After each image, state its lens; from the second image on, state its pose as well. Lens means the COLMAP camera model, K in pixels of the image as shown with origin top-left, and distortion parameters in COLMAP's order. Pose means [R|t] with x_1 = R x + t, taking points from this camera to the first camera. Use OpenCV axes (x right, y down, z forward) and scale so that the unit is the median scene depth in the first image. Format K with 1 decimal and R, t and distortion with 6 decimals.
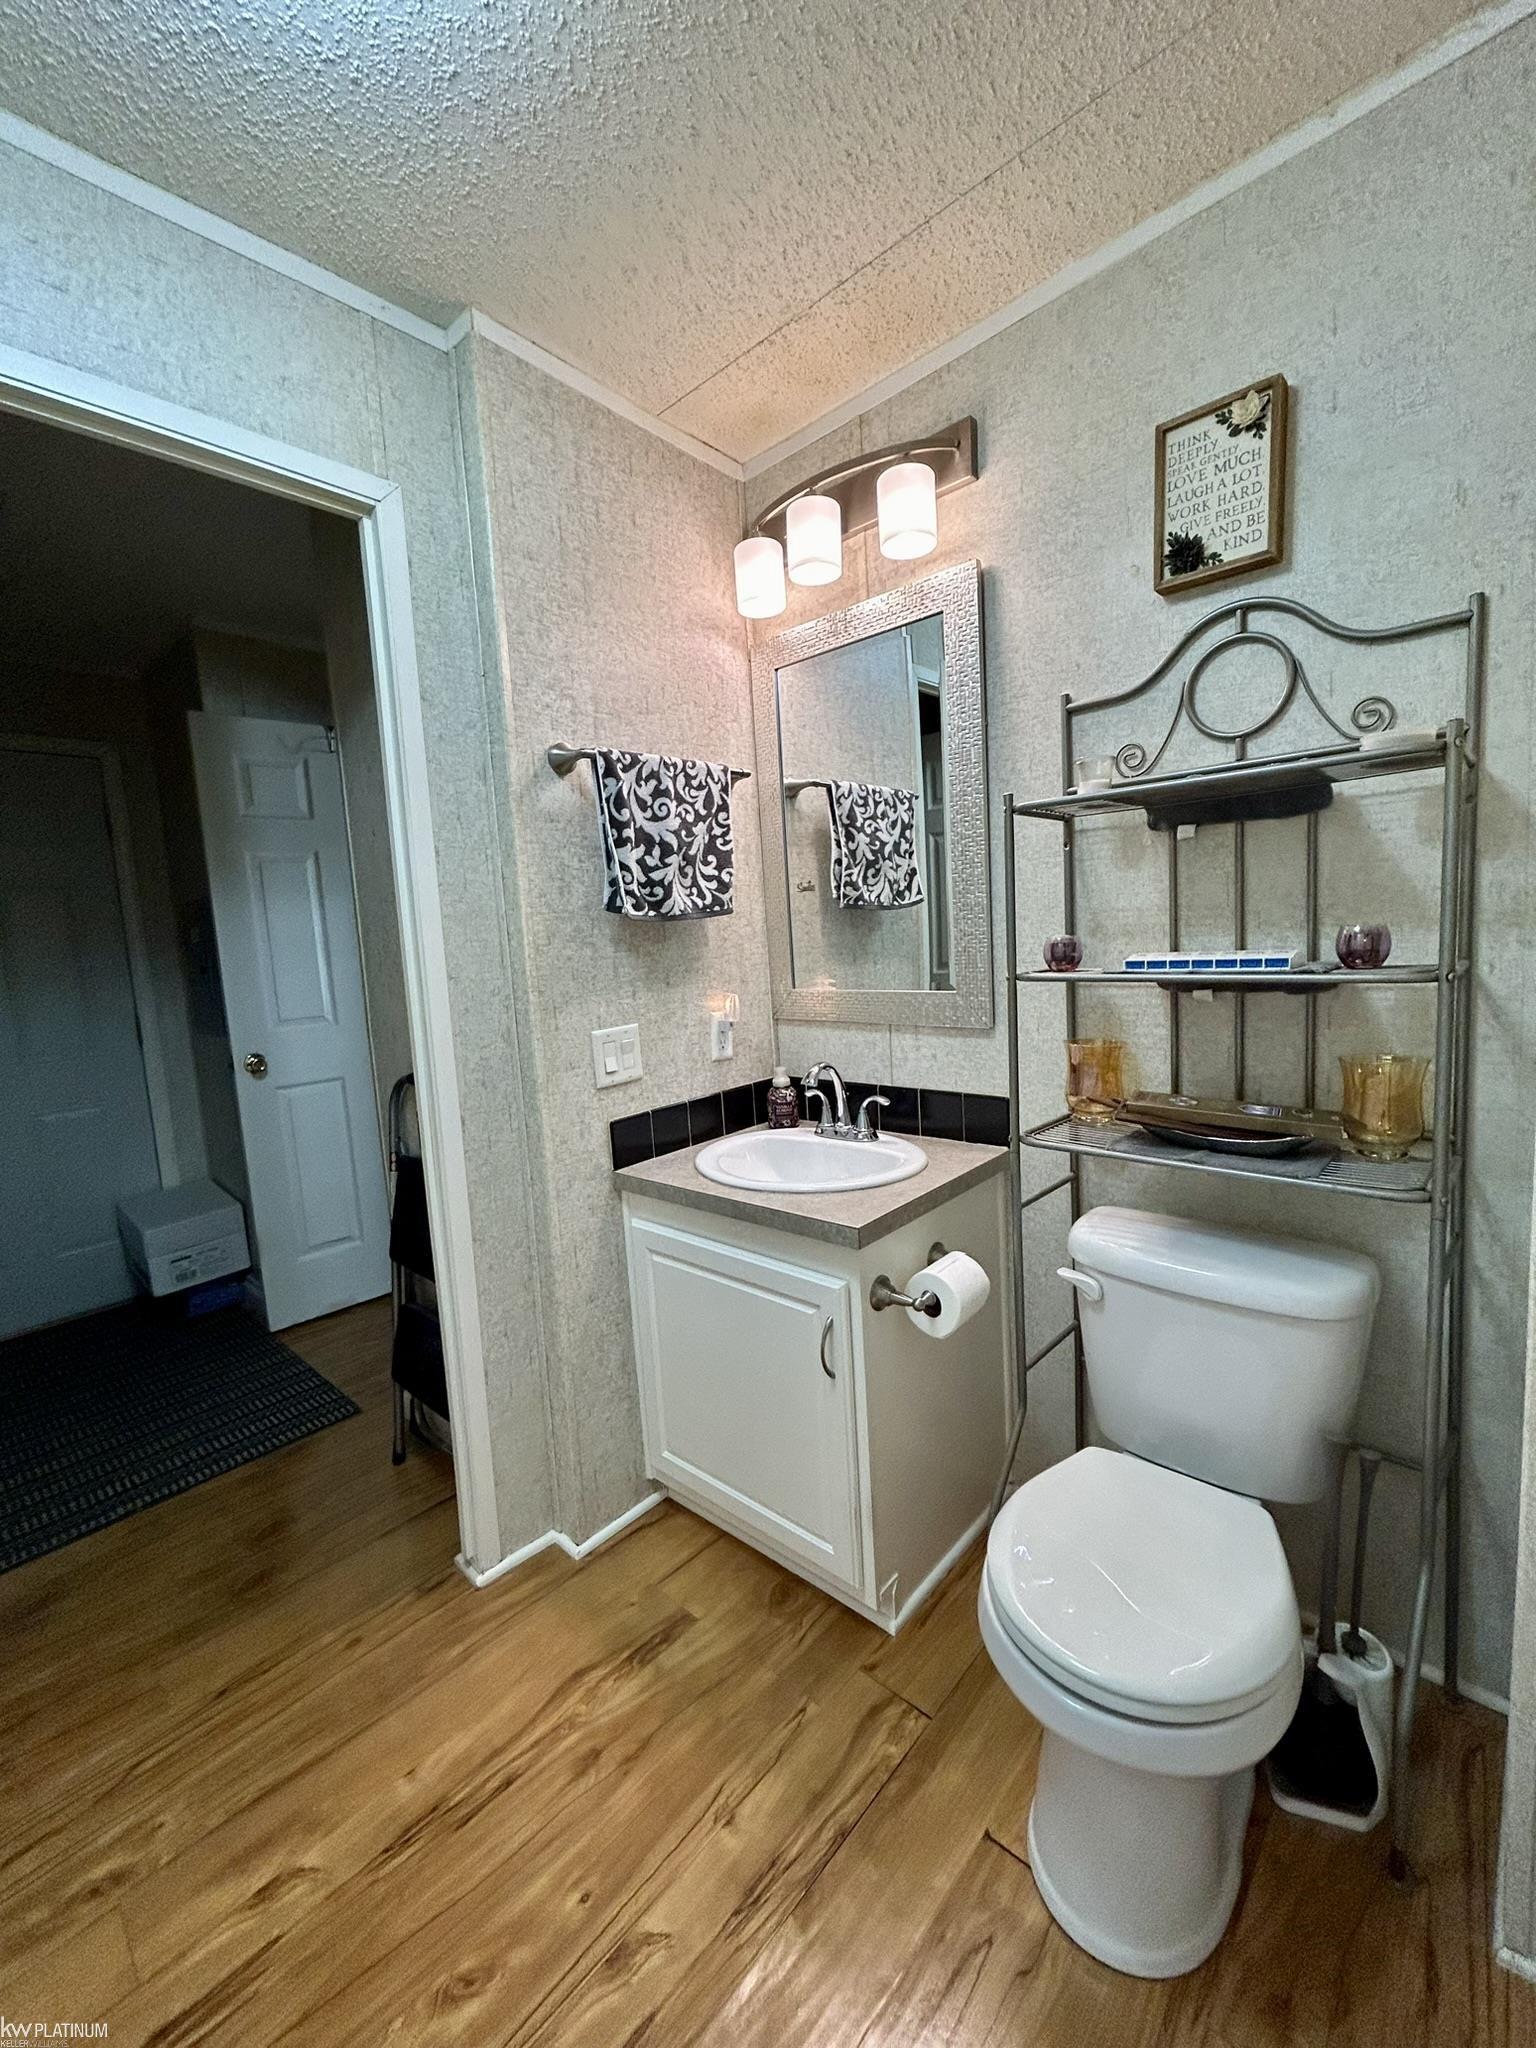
lens RADIAL K [[828.6, 0, 766.5], [0, 828.6, 1022.6], [0, 0, 1]] dist [-0.000350, 0.000229]
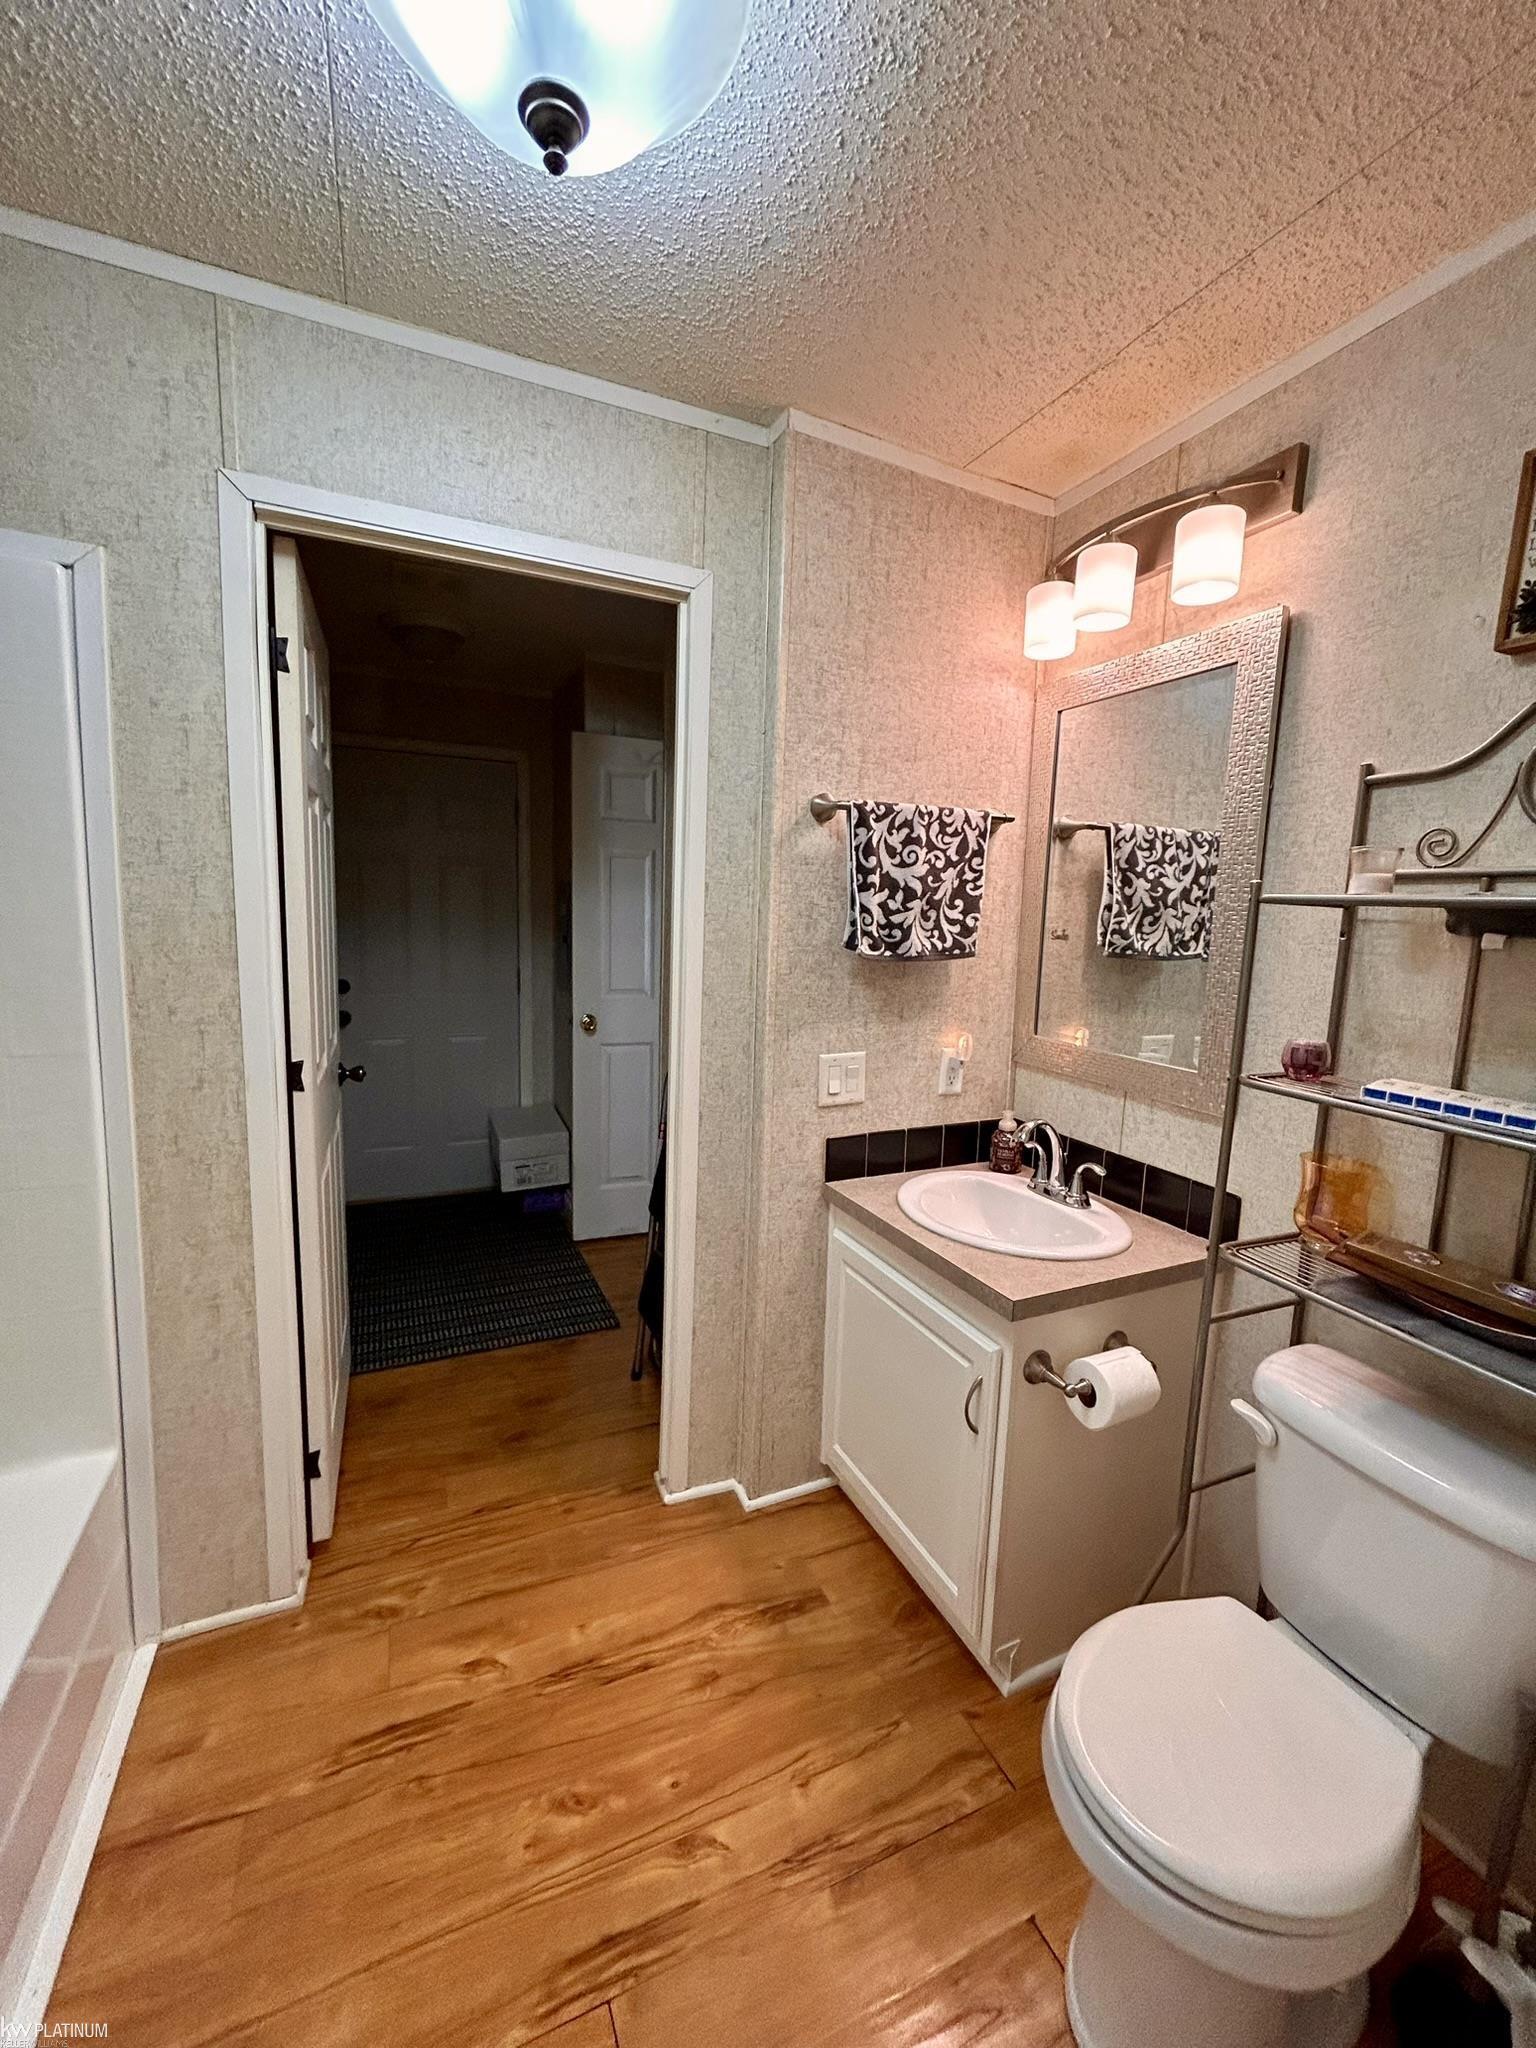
lens RADIAL K [[828.6, 0, 765.7], [0, 828.6, 1021.3], [0, 0, 1]] dist [-0.000350, 0.000229]
pose [[0.915520, 0.138808, -0.377565, 0.145695], [-0.127857, 0.990319, 0.054053, -0.092304], [0.381413, -0.001212, 0.924404, -0.046779]]
